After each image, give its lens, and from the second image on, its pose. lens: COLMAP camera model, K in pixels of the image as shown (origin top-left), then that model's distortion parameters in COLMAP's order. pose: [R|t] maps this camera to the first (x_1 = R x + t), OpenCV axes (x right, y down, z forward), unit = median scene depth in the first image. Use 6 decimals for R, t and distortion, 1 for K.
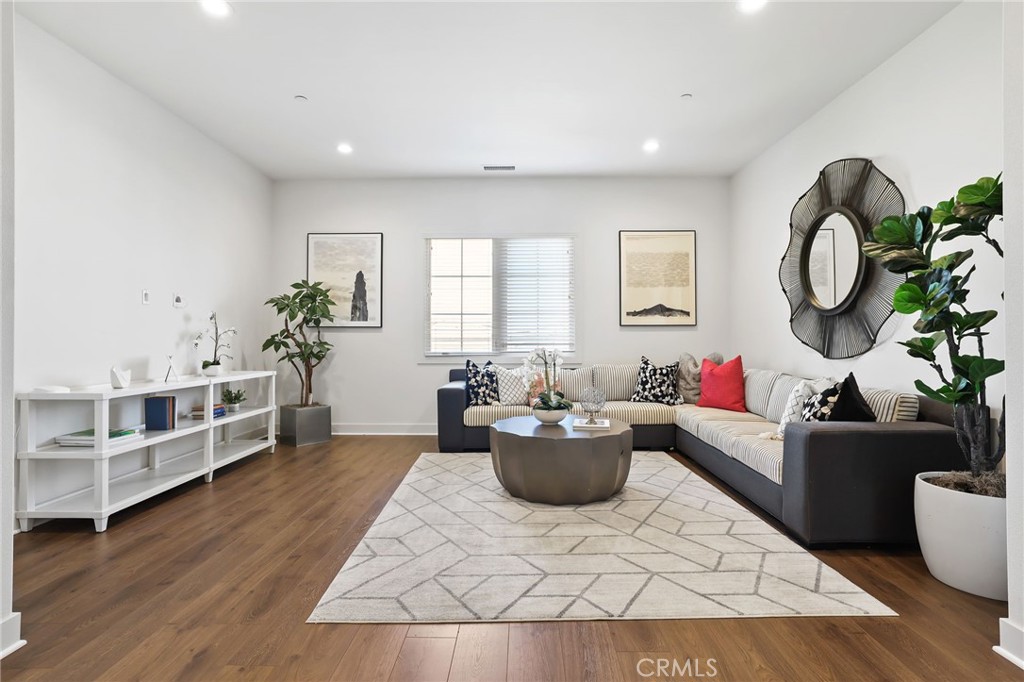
lens RADIAL K [[504.3, 0, 512.0], [0, 504.3, 341.0], [0, 0, 1]] dist [-0.029358, 0.000339]
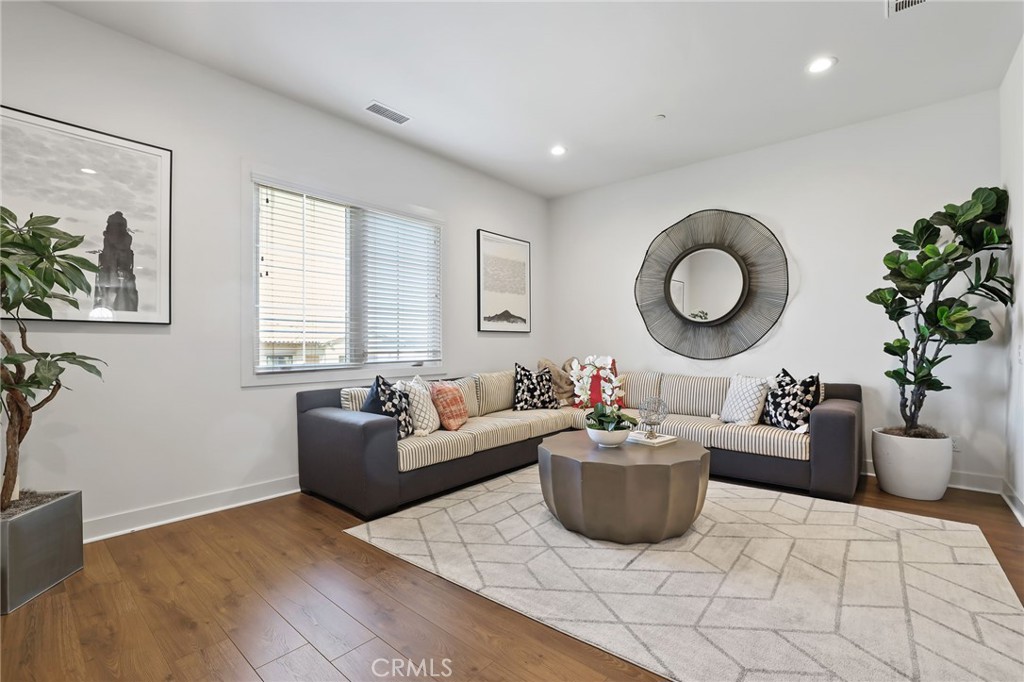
lens RADIAL K [[457.8, 0, 513.6], [0, 457.8, 344.9], [0, 0, 1]] dist [-0.038812, 0.015940]
pose [[0.643528, -0.000826, 0.765422, -0.438583], [0.006638, 0.999968, -0.004502, -0.000409], [-0.765394, 0.007978, 0.643513, 0.454418]]
